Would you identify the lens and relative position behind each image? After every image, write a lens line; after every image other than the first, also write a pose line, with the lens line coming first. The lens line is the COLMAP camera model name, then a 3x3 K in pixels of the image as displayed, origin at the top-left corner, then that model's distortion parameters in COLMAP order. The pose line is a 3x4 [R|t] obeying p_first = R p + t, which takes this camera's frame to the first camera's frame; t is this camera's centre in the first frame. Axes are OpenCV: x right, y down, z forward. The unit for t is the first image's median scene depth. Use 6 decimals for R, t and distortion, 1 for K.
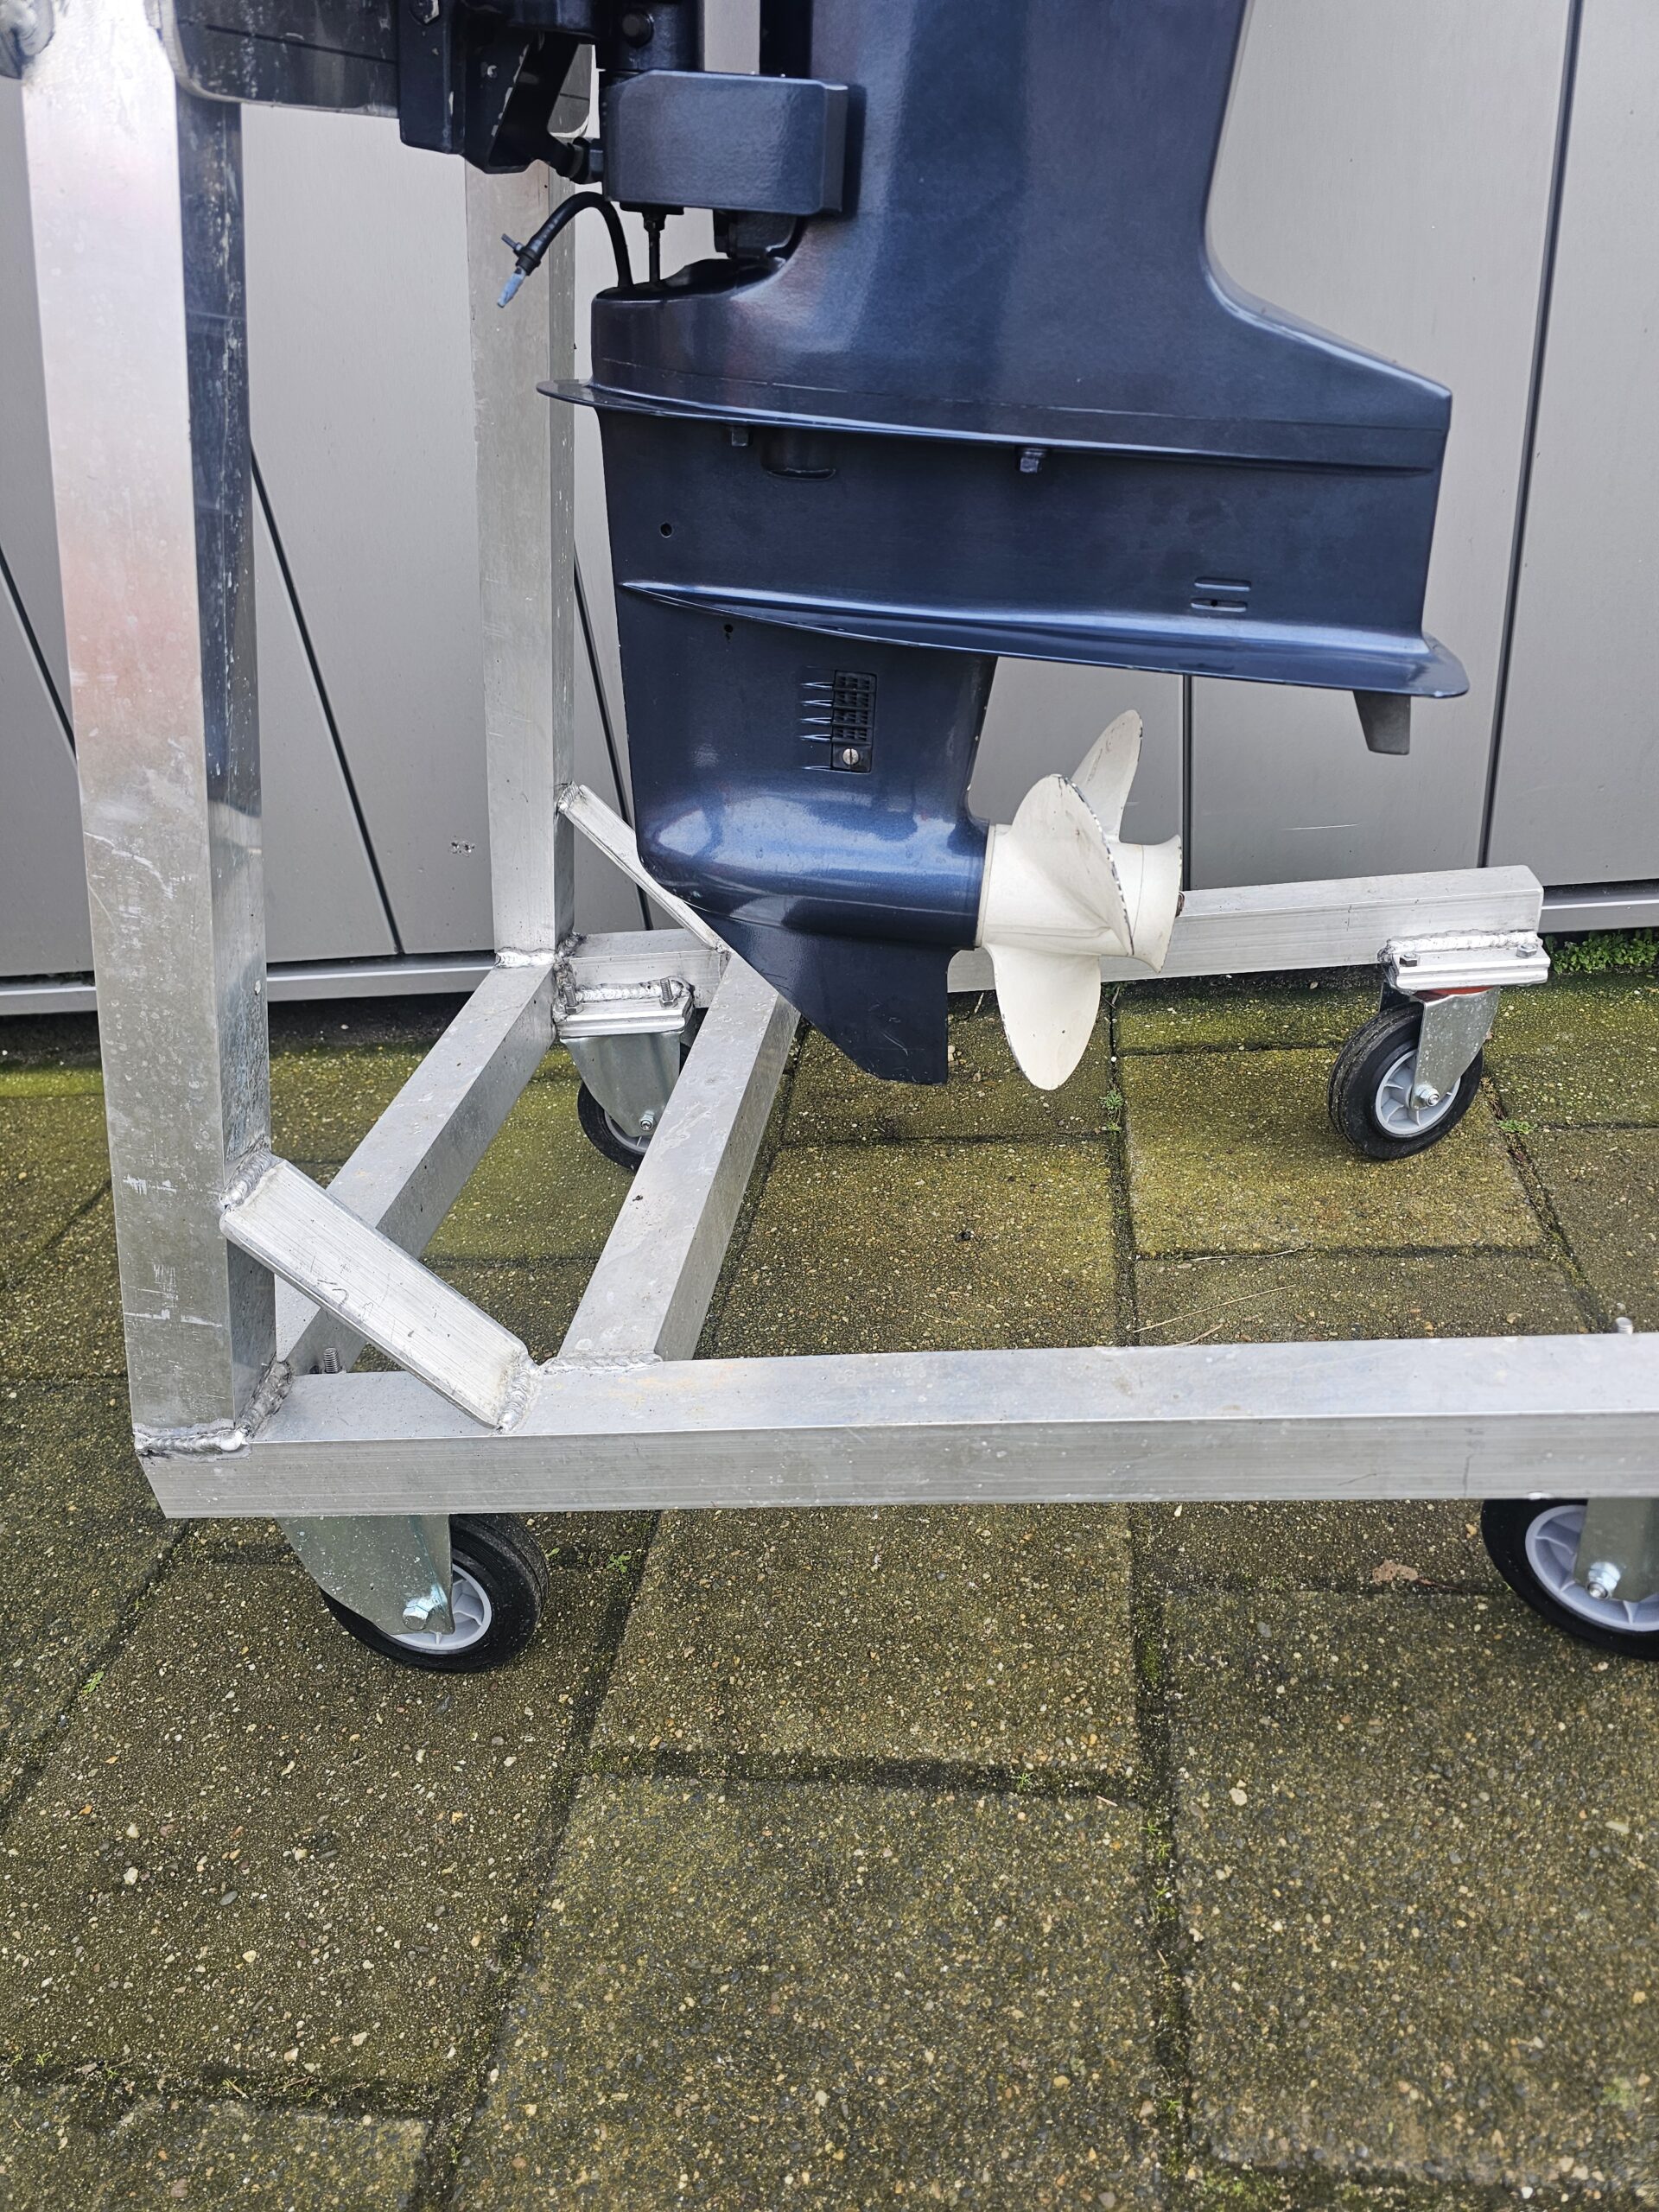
lens RADIAL K [[1460.8, 0, 849.0], [0, 1460.8, 1110.1], [0, 0, 1]] dist [0.051653, -0.060558]
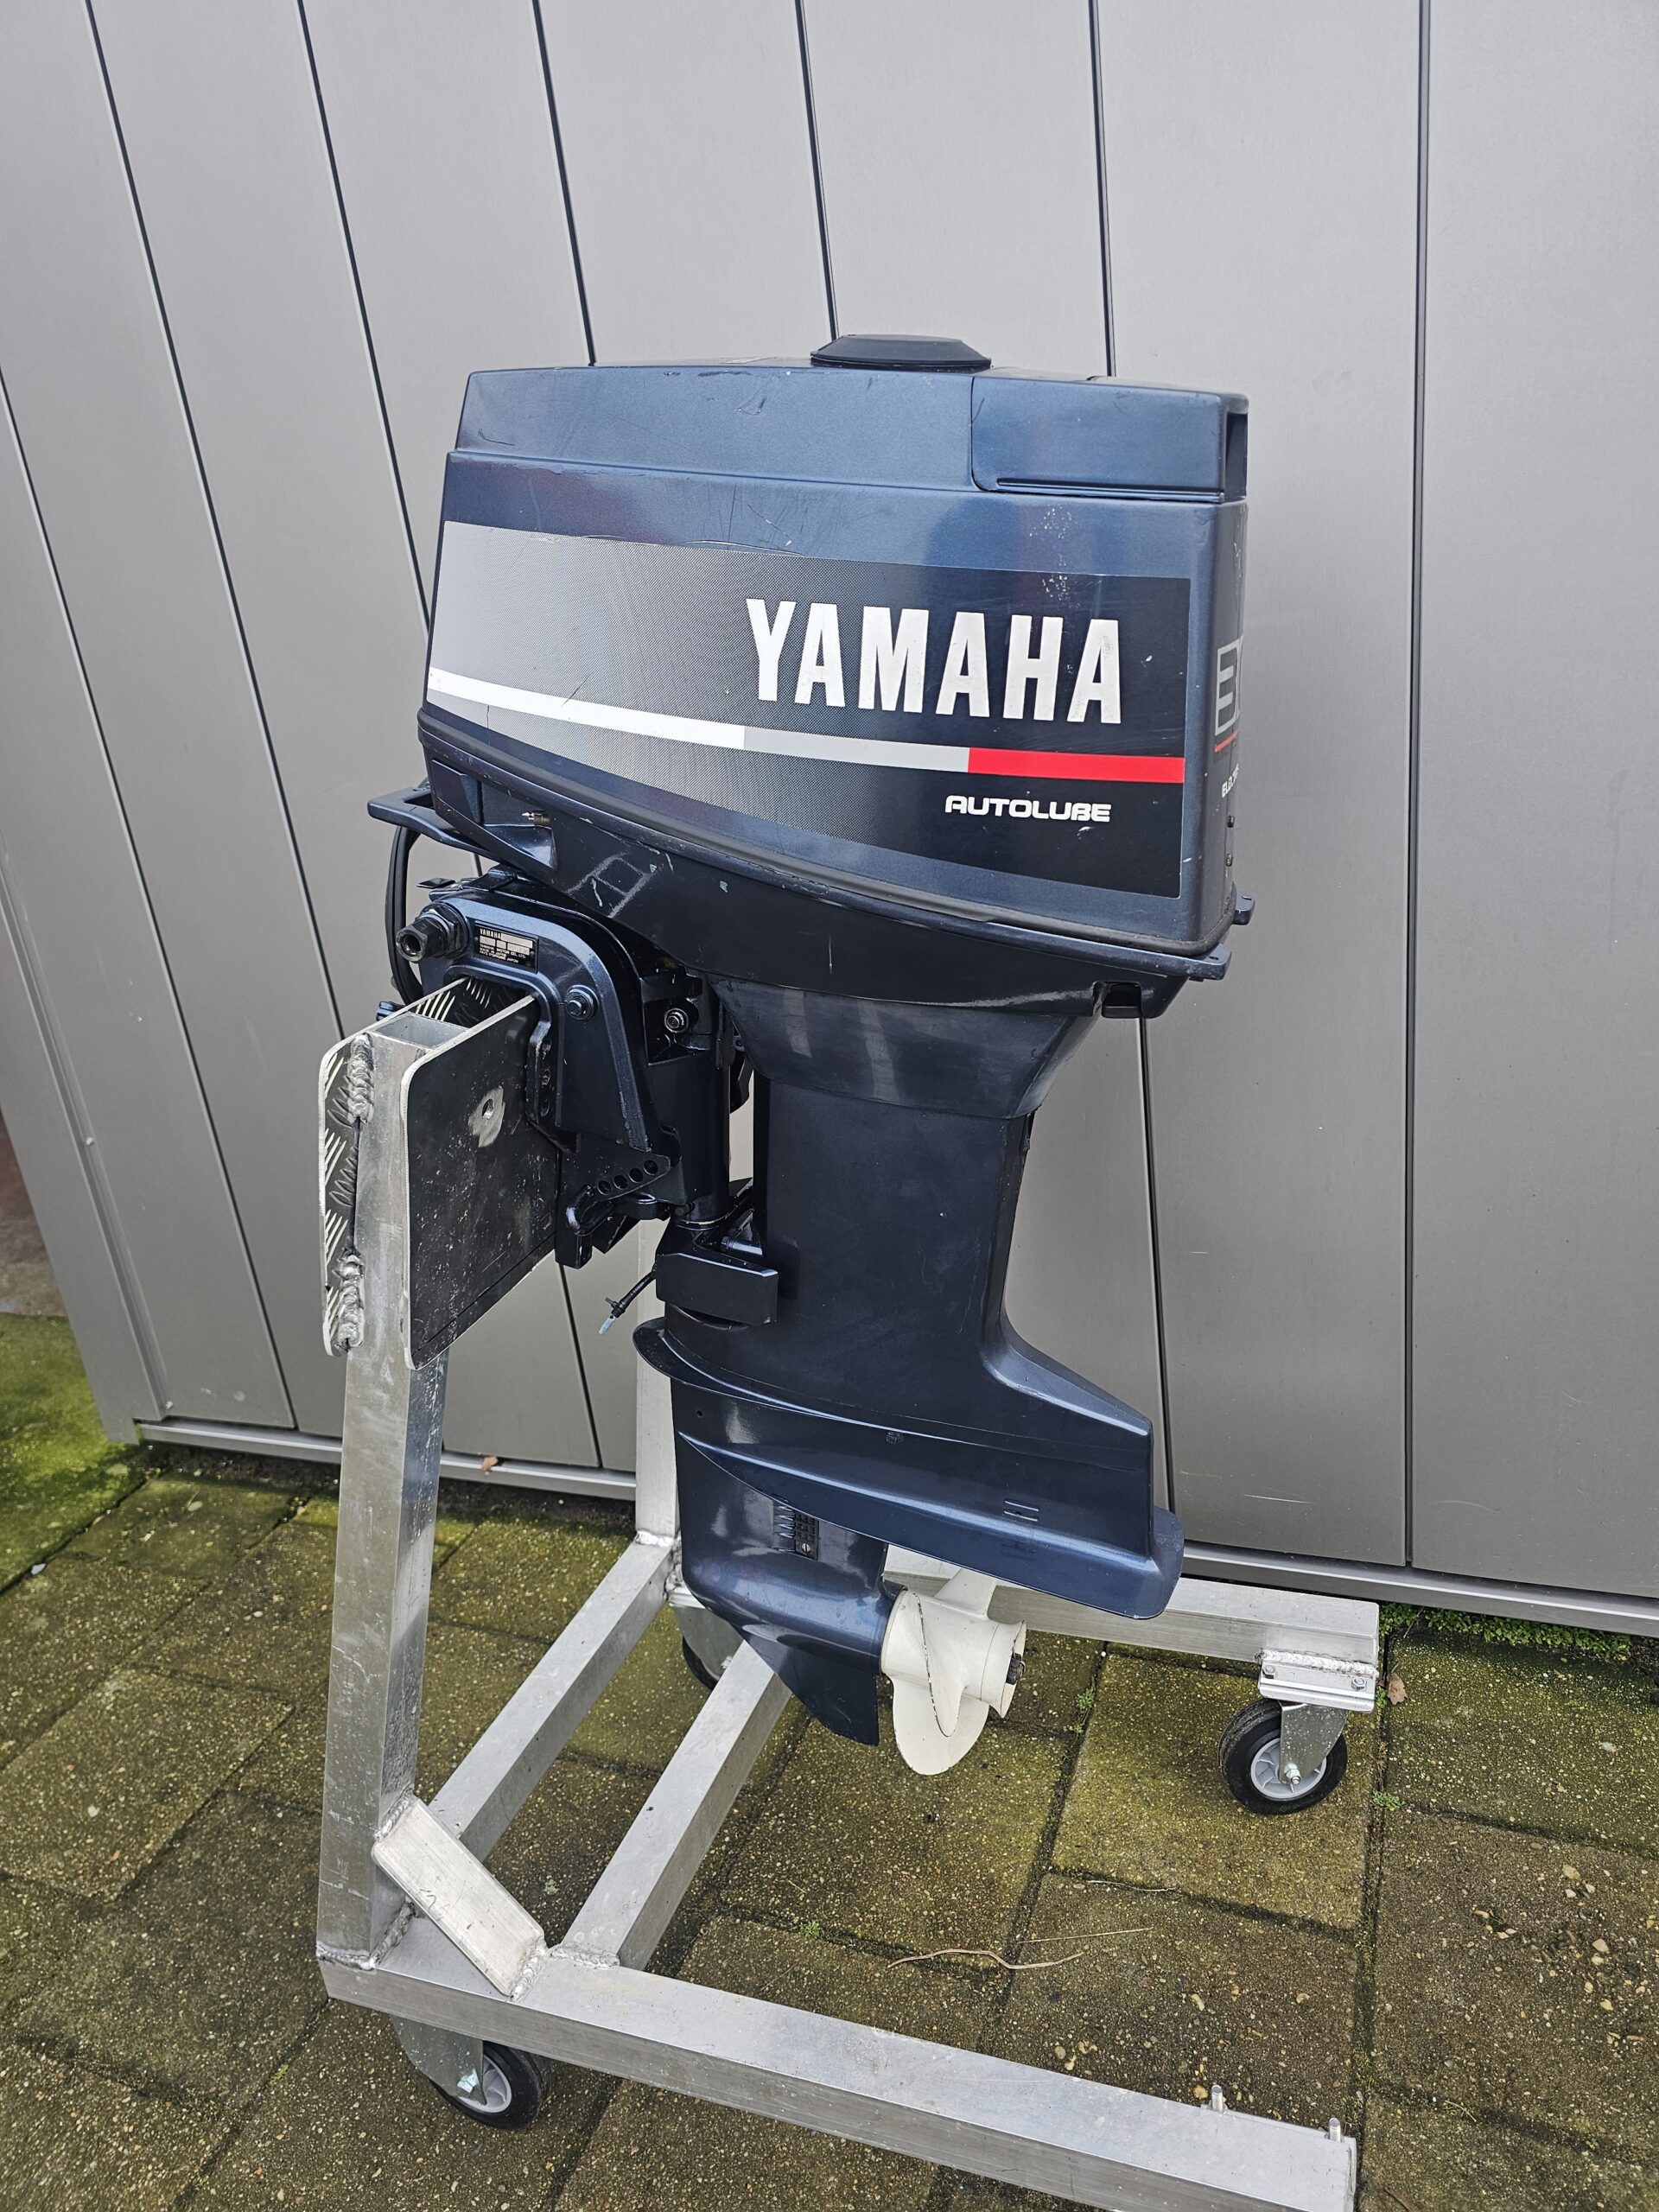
lens RADIAL K [[1440.9, 0, 829.5], [0, 1440.9, 1106.0], [0, 0, 1]] dist [0.038341, -0.040873]
pose [[0.969508, 0.076524, -0.232807, 0.339717], [-0.114489, 0.981384, -0.154198, -0.458277], [0.216674, 0.176150, 0.960221, -0.545141]]
